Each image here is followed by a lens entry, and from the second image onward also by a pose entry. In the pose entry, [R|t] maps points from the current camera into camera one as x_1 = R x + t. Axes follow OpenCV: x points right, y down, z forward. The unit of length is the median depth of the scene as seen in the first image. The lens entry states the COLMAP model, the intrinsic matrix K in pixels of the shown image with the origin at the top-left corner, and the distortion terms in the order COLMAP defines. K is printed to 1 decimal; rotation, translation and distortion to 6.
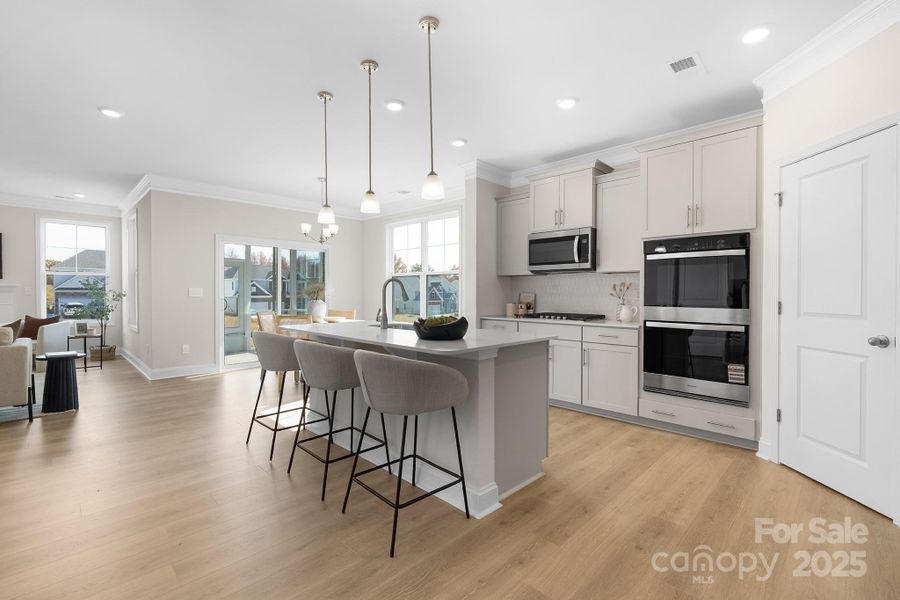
lens RADIAL K [[402.2, 0, 437.1], [0, 402.2, 296.2], [0, 0, 1]] dist [0.000615, 0.001516]
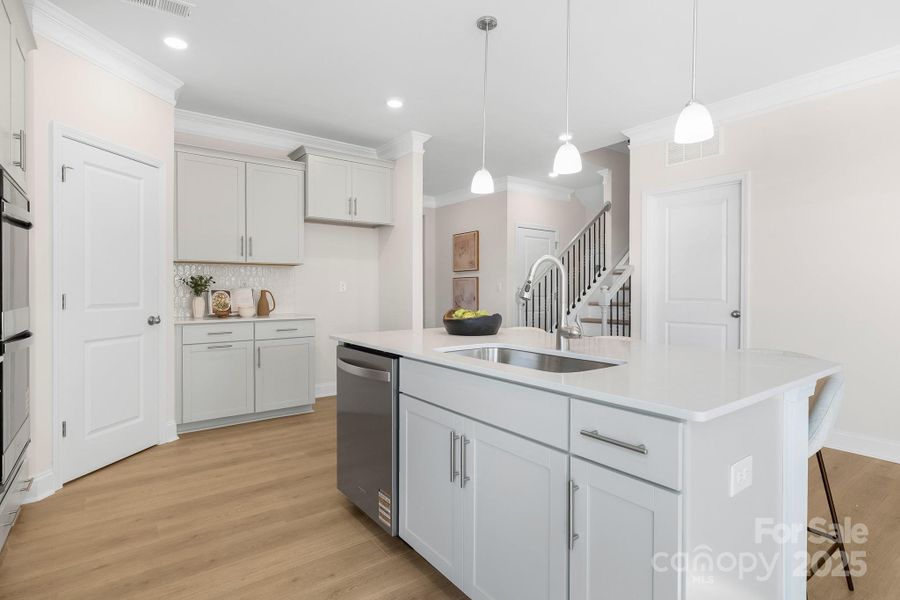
lens RADIAL K [[473.9, 0, 455.0], [0, 473.9, 296.0], [0, 0, 1]] dist [0.014842, 0.000180]
pose [[-0.993877, -0.007102, 0.110261, -0.055817], [-0.004920, 0.999787, 0.020046, -0.004833], [-0.110380, 0.019381, -0.993700, 1.499314]]
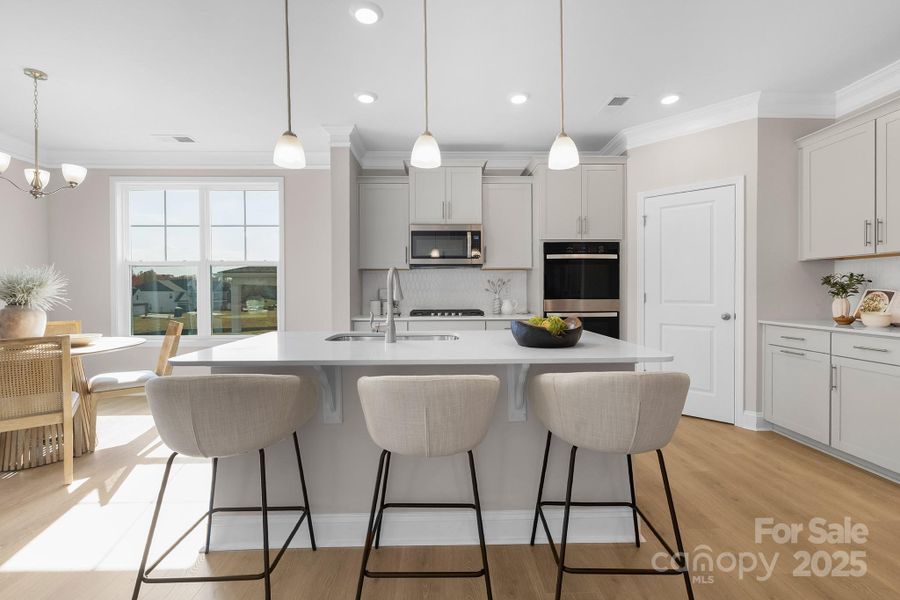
lens RADIAL K [[402.2, 0, 445.4], [0, 402.2, 291.8], [0, 0, 1]] dist [0.000615, 0.001516]
pose [[0.684988, -0.012725, 0.728443, -0.507728], [0.014515, 0.999887, 0.003819, -0.005666], [-0.728409, 0.007957, 0.685096, 0.427684]]
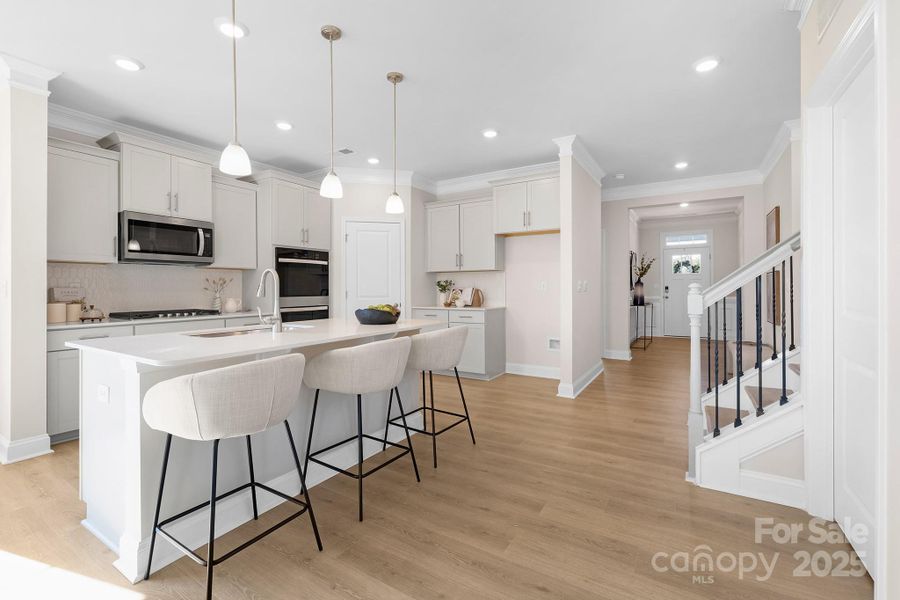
lens RADIAL K [[402.2, 0, 441.1], [0, 402.2, 294.7], [0, 0, 1]] dist [0.000615, 0.001516]
pose [[-0.232401, -0.021452, 0.972383, -0.884740], [0.010063, 0.999650, 0.024459, -0.009685], [-0.972568, 0.015470, -0.232104, 0.789569]]
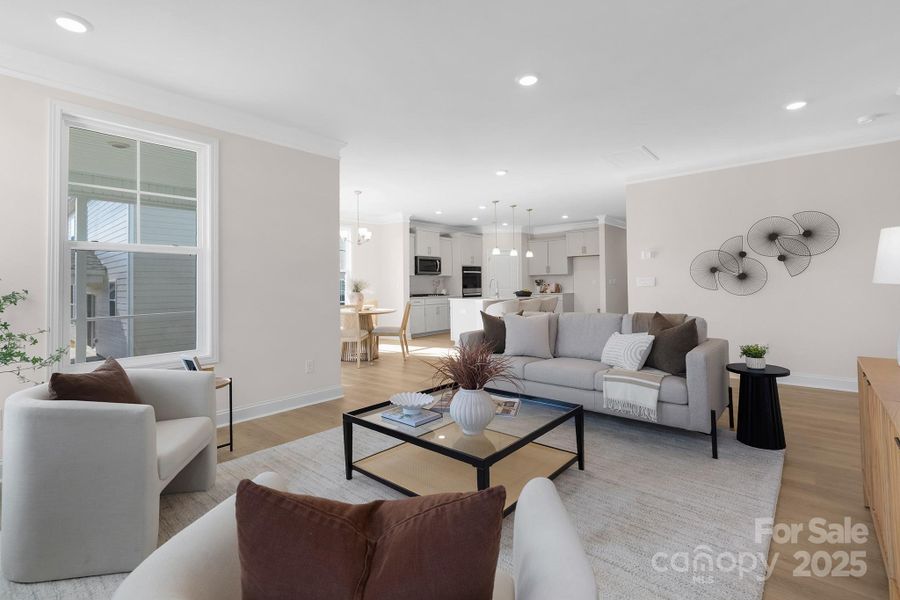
lens RADIAL K [[402.2, 0, 400.7], [0, 402.2, 282.1], [0, 0, 1]] dist [0.000615, 0.001516]
pose [[0.021210, 0.003148, 0.999770, -2.423416], [0.023360, 0.999720, -0.003644, -0.021573], [-0.999502, 0.023432, 0.021130, 1.398475]]
